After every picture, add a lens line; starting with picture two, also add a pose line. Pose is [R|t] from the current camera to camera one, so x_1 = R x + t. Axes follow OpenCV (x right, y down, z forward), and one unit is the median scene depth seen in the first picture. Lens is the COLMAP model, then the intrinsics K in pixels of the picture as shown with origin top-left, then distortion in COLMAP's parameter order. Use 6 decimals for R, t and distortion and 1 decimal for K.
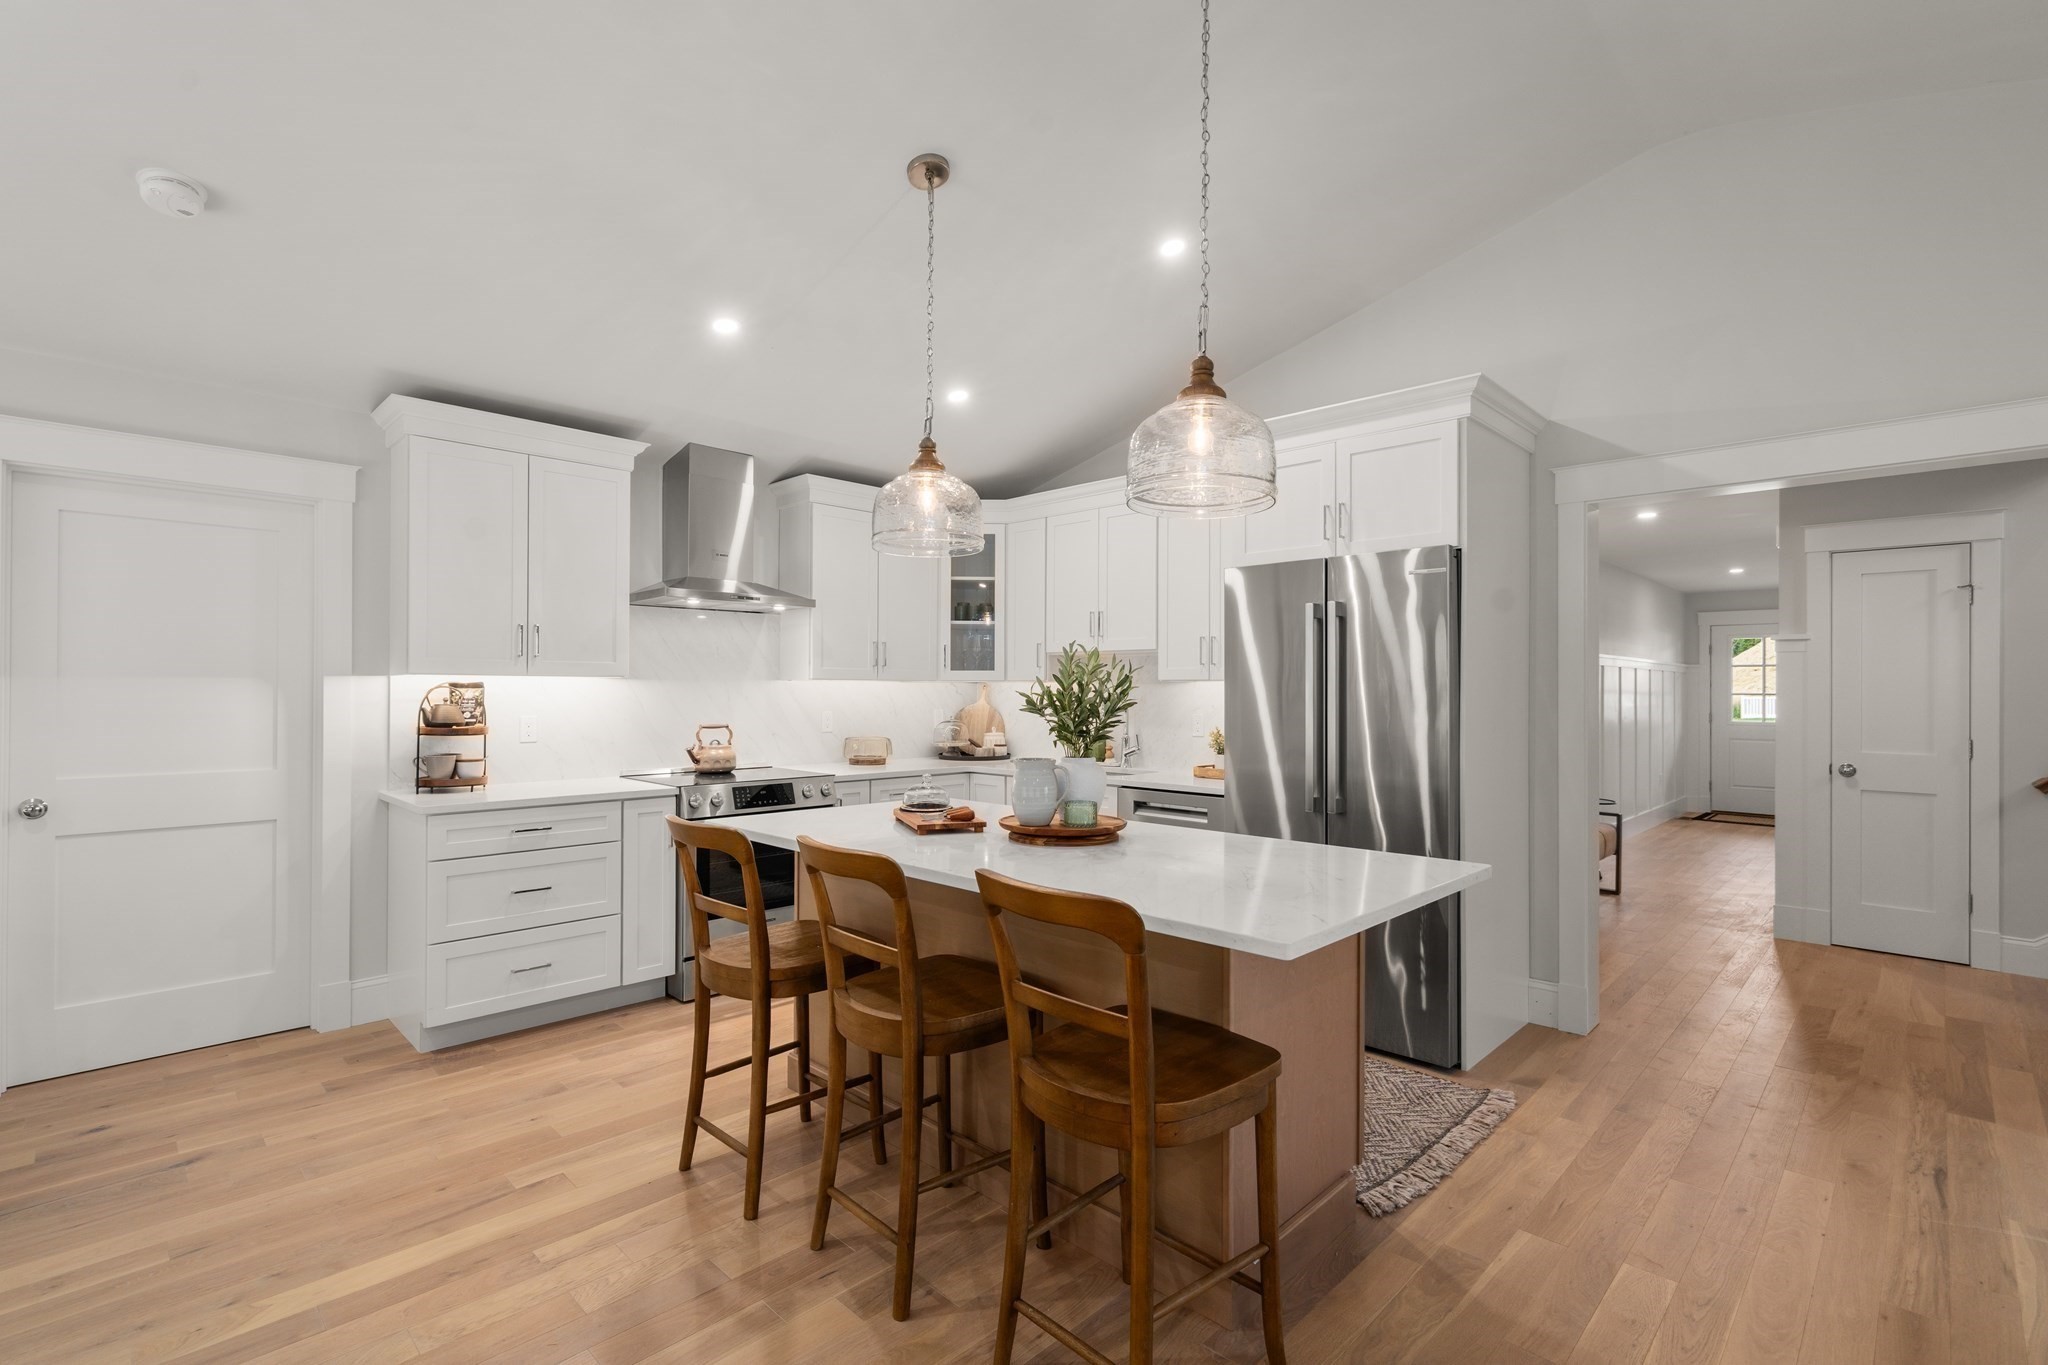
lens RADIAL K [[930.4, 0, 1029.9], [0, 930.4, 696.2], [0, 0, 1]] dist [-0.008301, 0.002228]
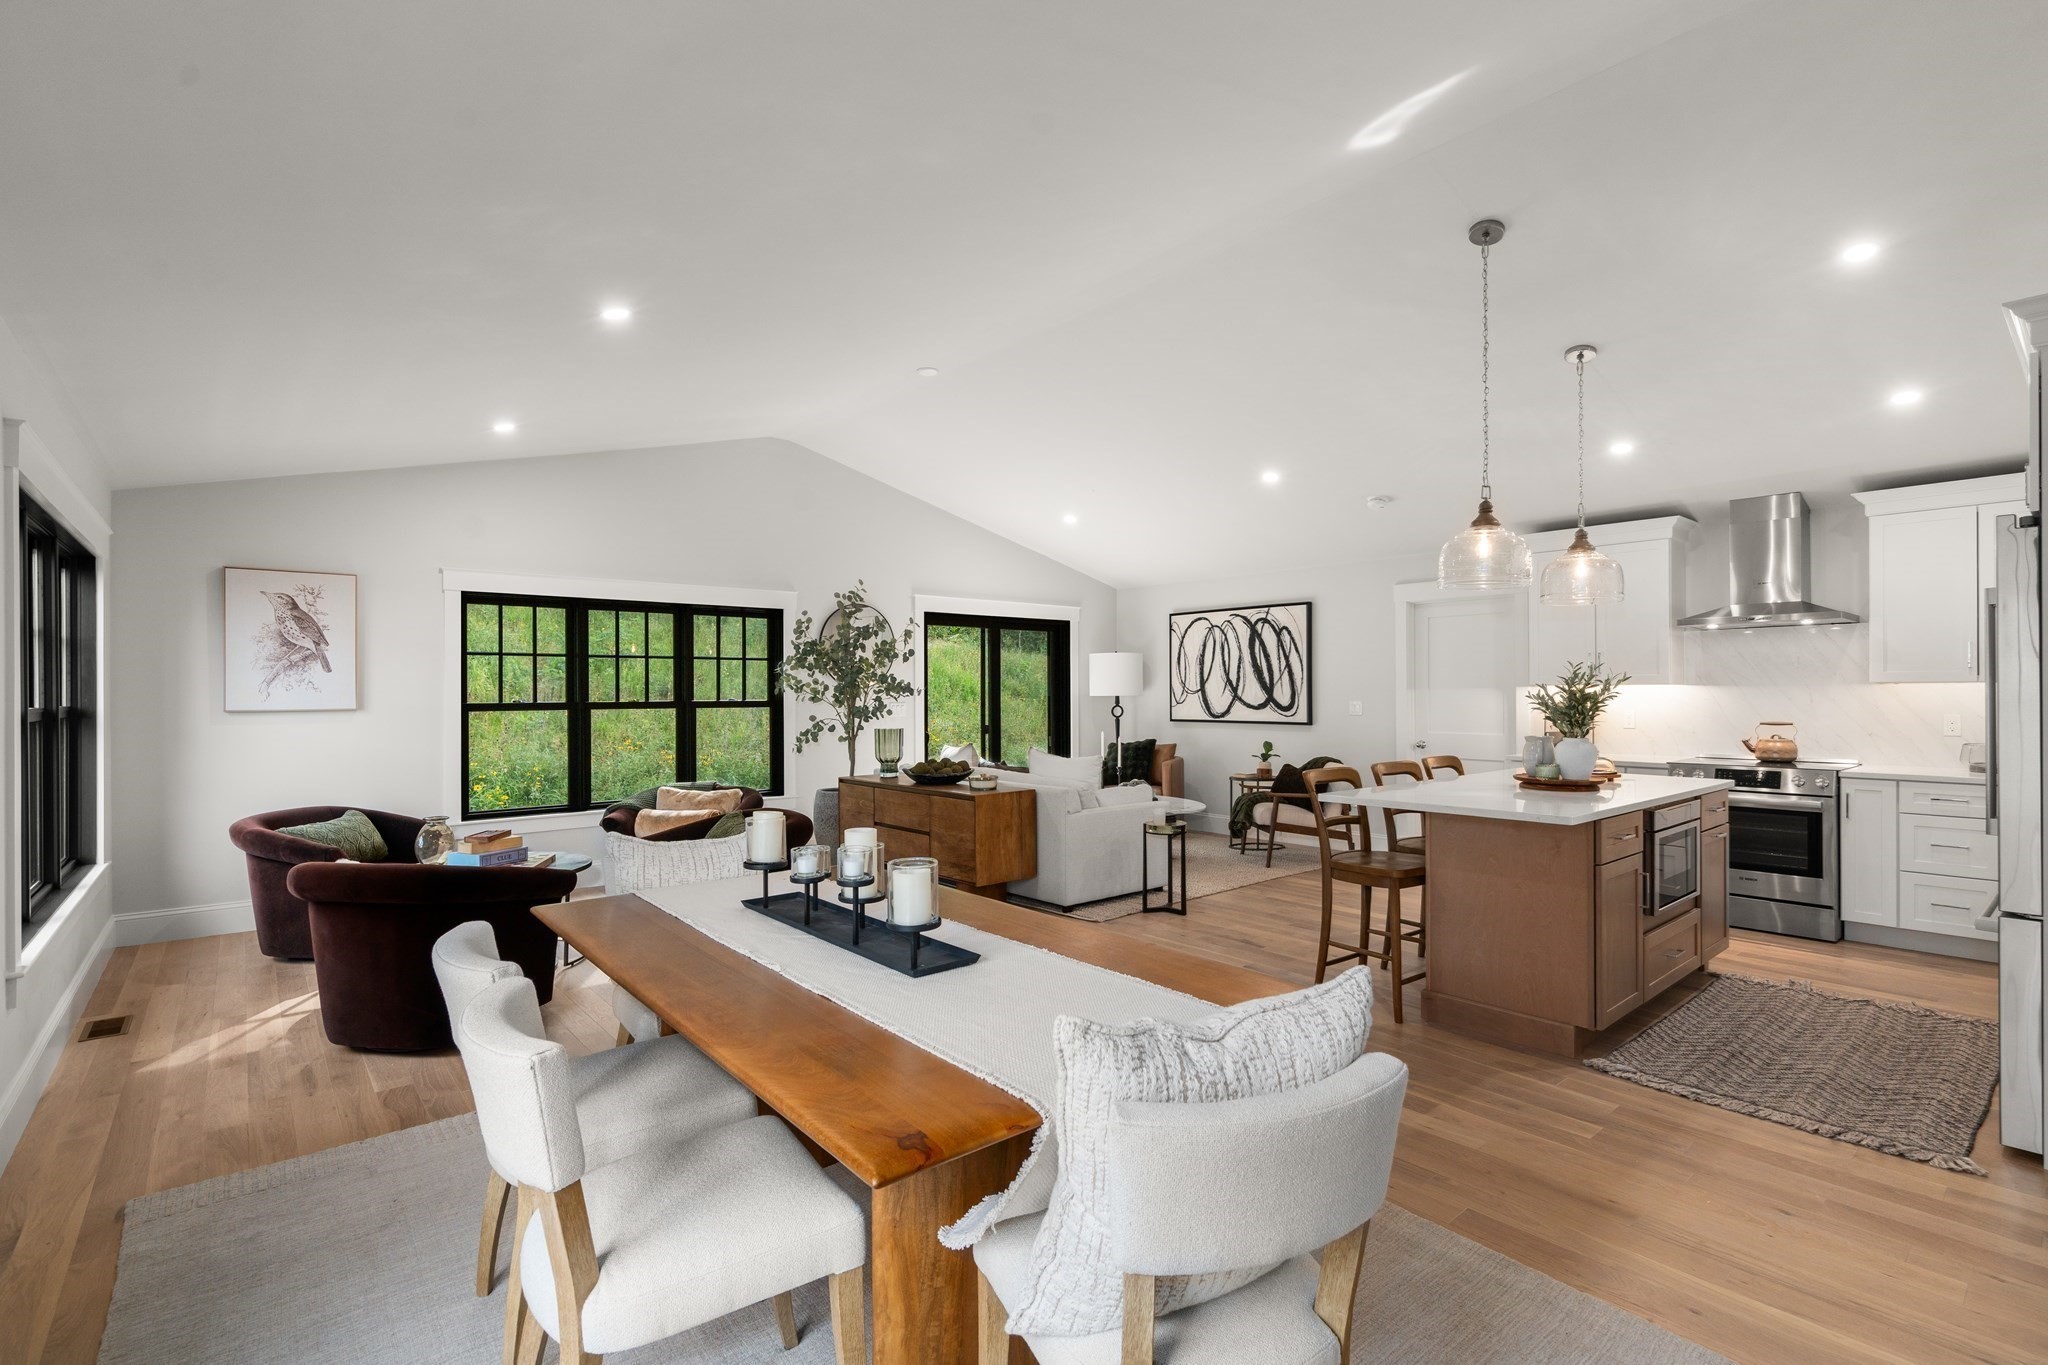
lens RADIAL K [[930.4, 0, 1030.1], [0, 930.4, 689.7], [0, 0, 1]] dist [-0.008301, 0.002228]
pose [[-0.094547, -0.005971, -0.995503, 1.124245], [-0.003542, 0.999978, -0.005662, -0.001043], [0.995514, 0.002990, -0.094566, 0.171765]]
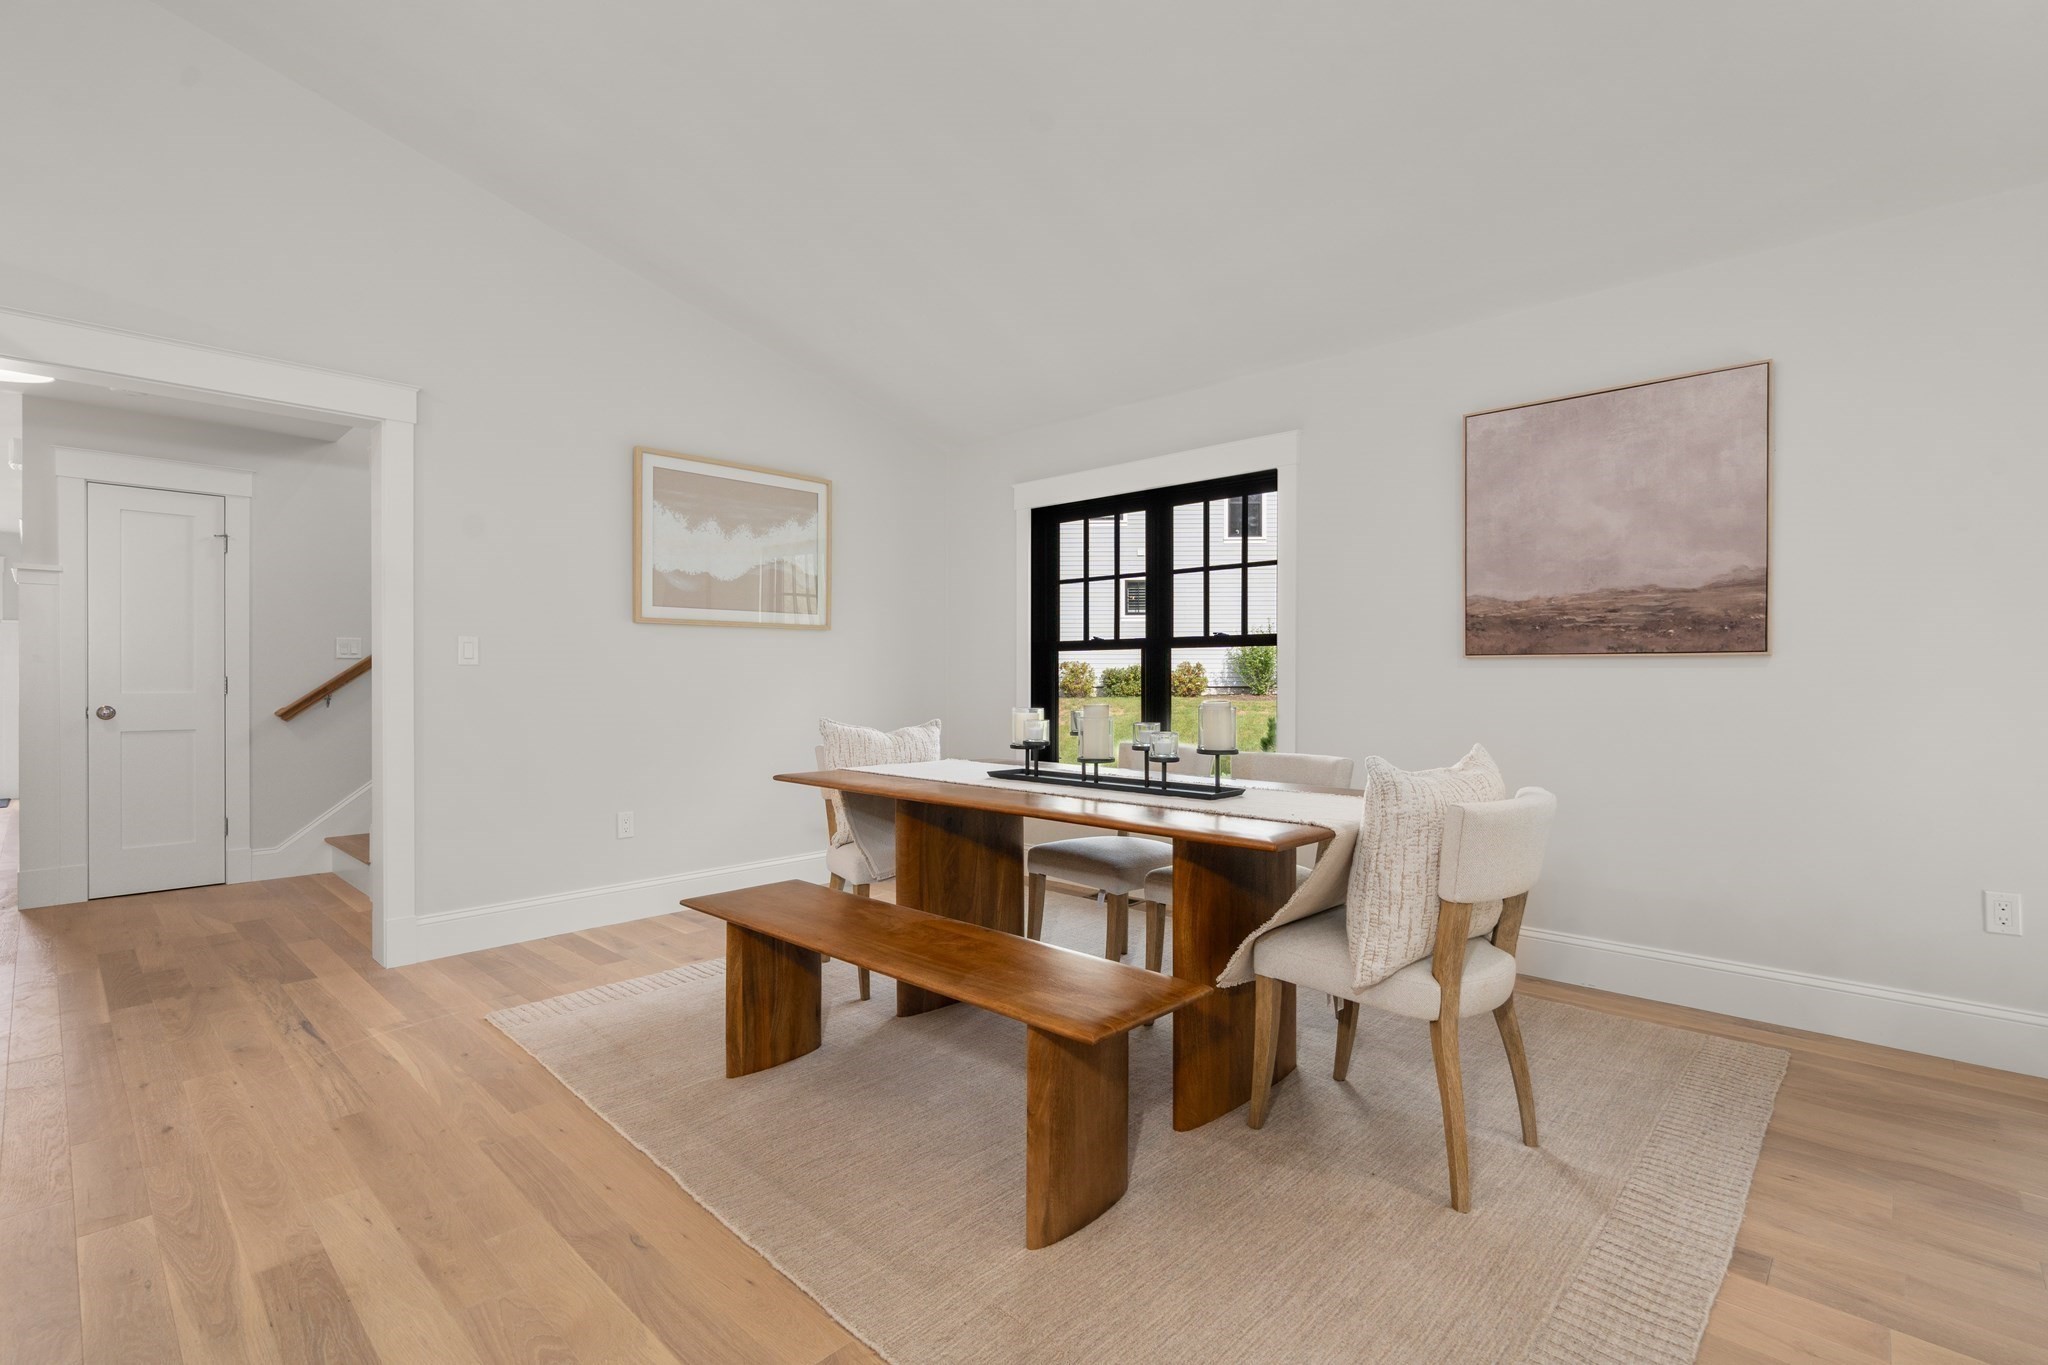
lens RADIAL K [[930.4, 0, 1029.8], [0, 930.4, 677.9], [0, 0, 1]] dist [-0.008301, 0.002228]
pose [[-0.023646, -0.004277, 0.999711, -0.118047], [0.007778, 0.999960, 0.004462, 0.059418], [-0.999690, 0.007881, -0.023612, 0.084960]]
